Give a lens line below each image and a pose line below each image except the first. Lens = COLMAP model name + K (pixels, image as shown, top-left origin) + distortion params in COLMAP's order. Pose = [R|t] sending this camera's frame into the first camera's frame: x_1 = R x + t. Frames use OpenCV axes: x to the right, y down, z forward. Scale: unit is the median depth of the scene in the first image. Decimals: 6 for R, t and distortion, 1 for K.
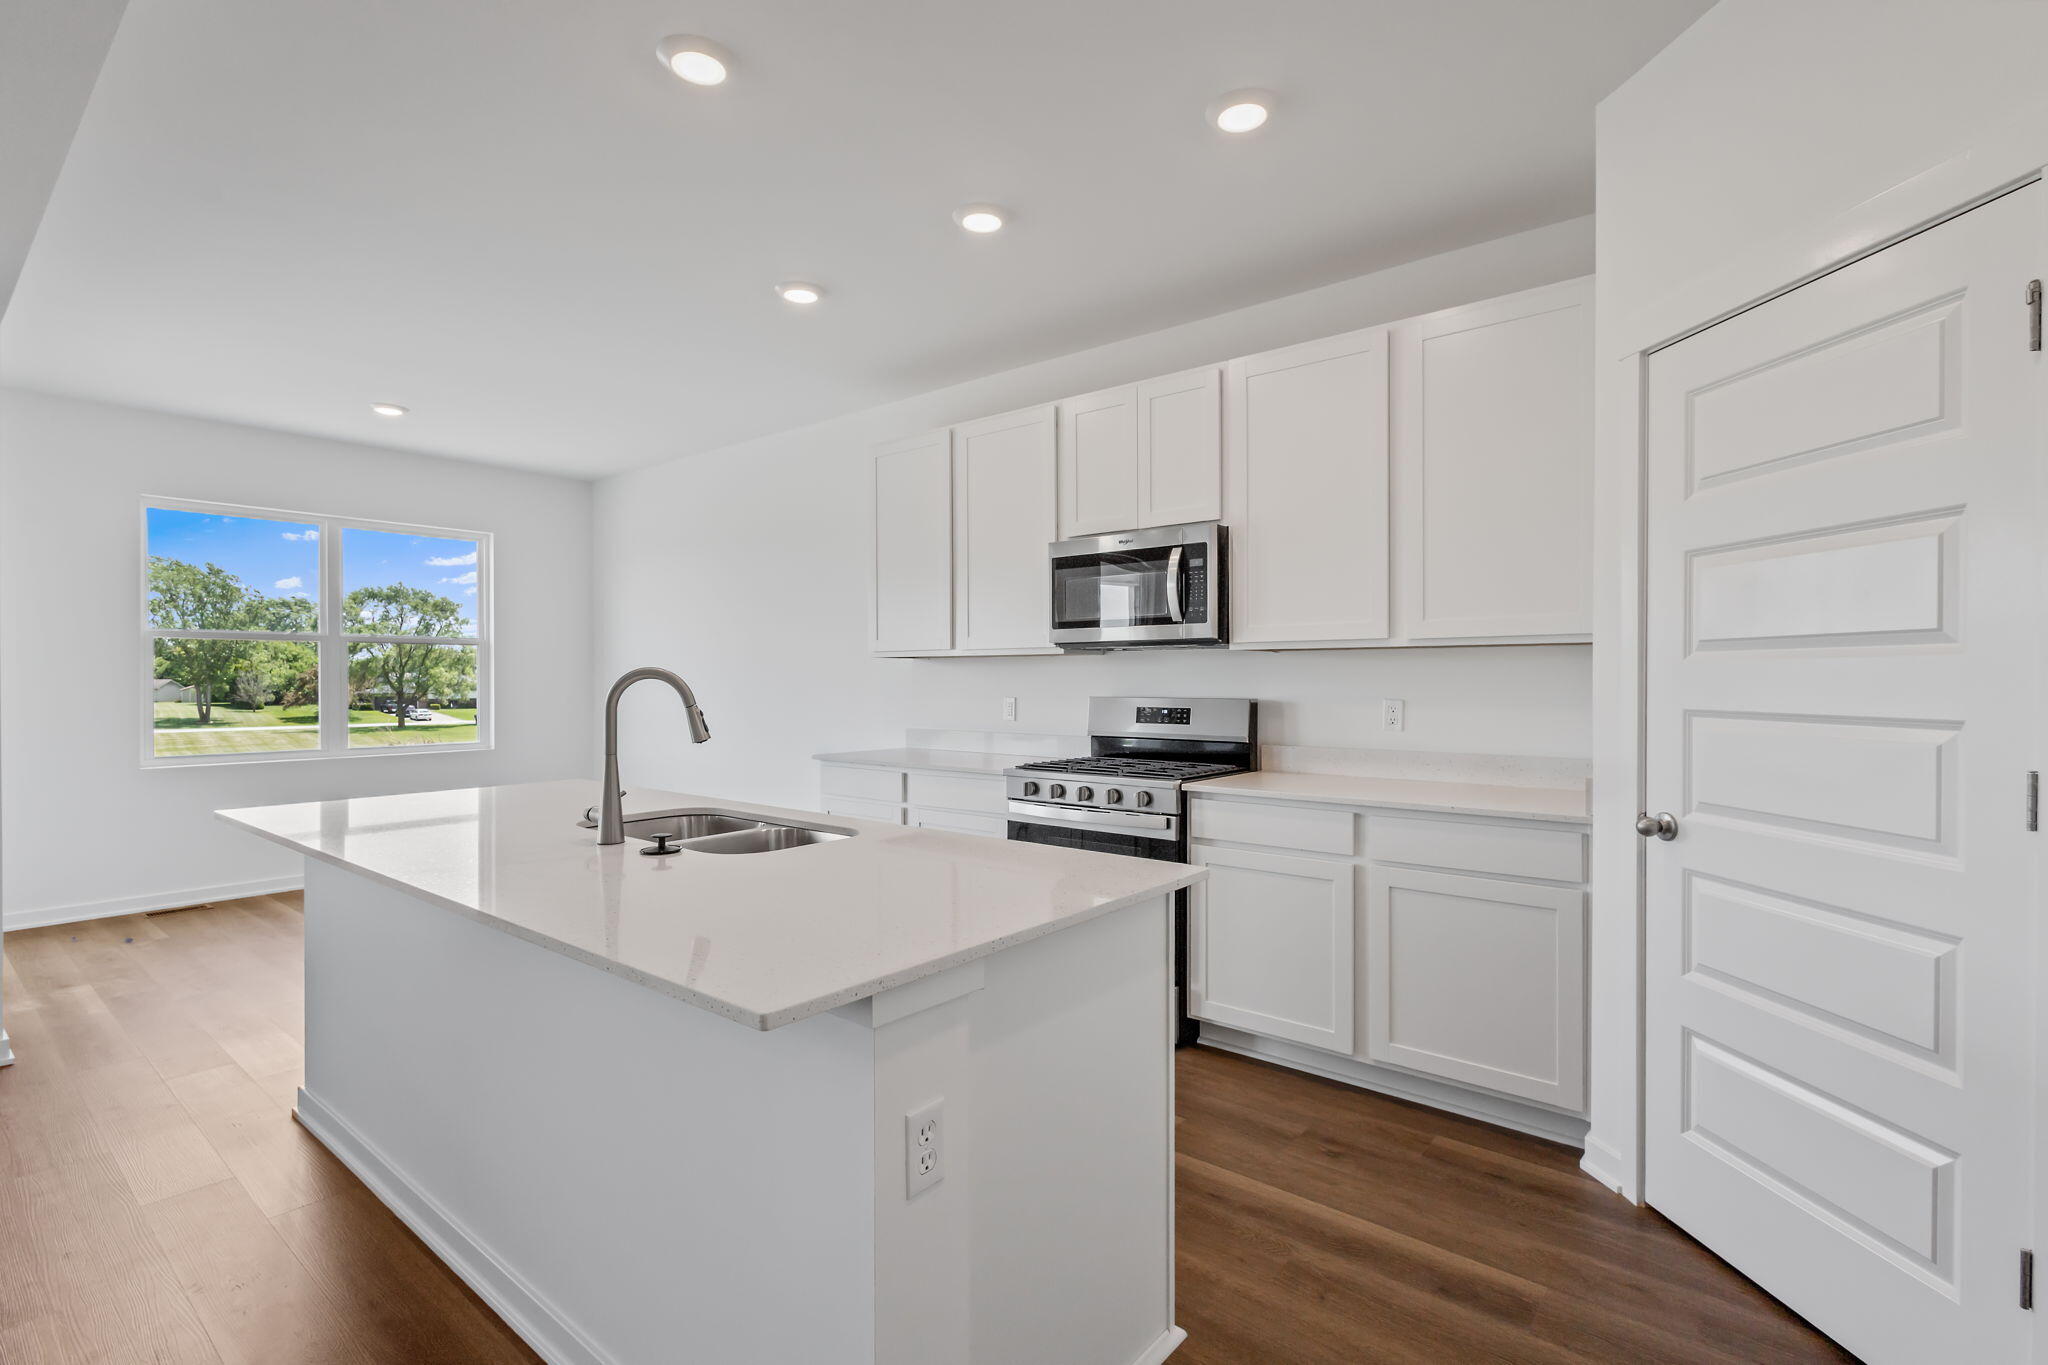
lens RADIAL K [[965.0, 0, 1030.2], [0, 965.0, 693.0], [0, 0, 1]] dist [0.000200, 0.000085]
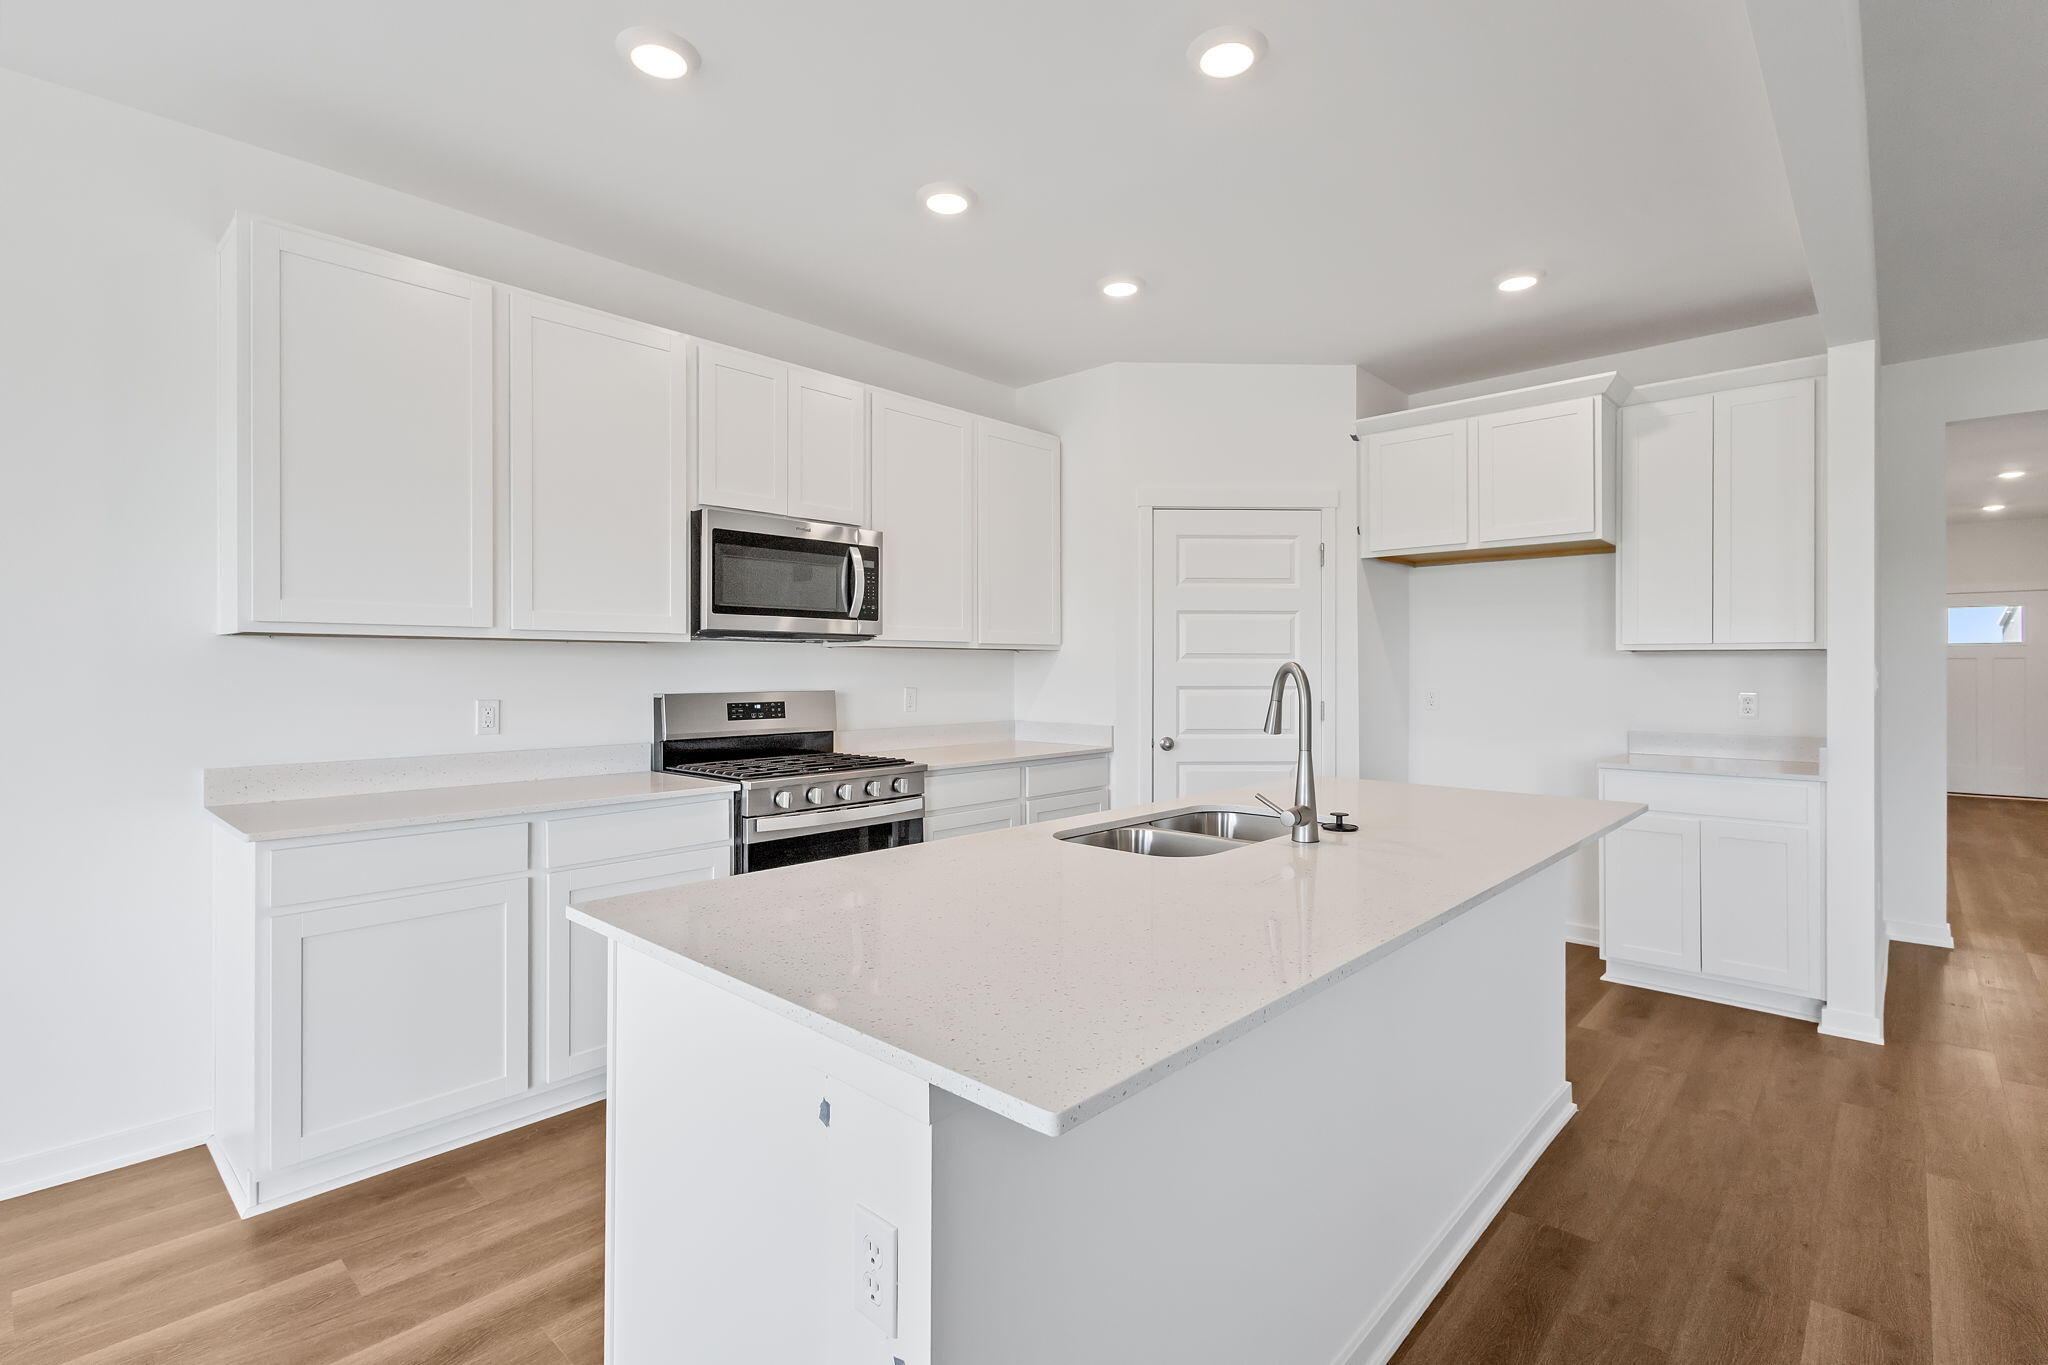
lens RADIAL K [[965.0, 0, 1027.9], [0, 965.0, 668.2], [0, 0, 1]] dist [0.000200, 0.000085]
pose [[0.045985, 0.003700, 0.998935, -0.801752], [0.016815, 0.999849, -0.004477, -0.009882], [-0.998801, 0.017003, 0.045916, 0.692380]]
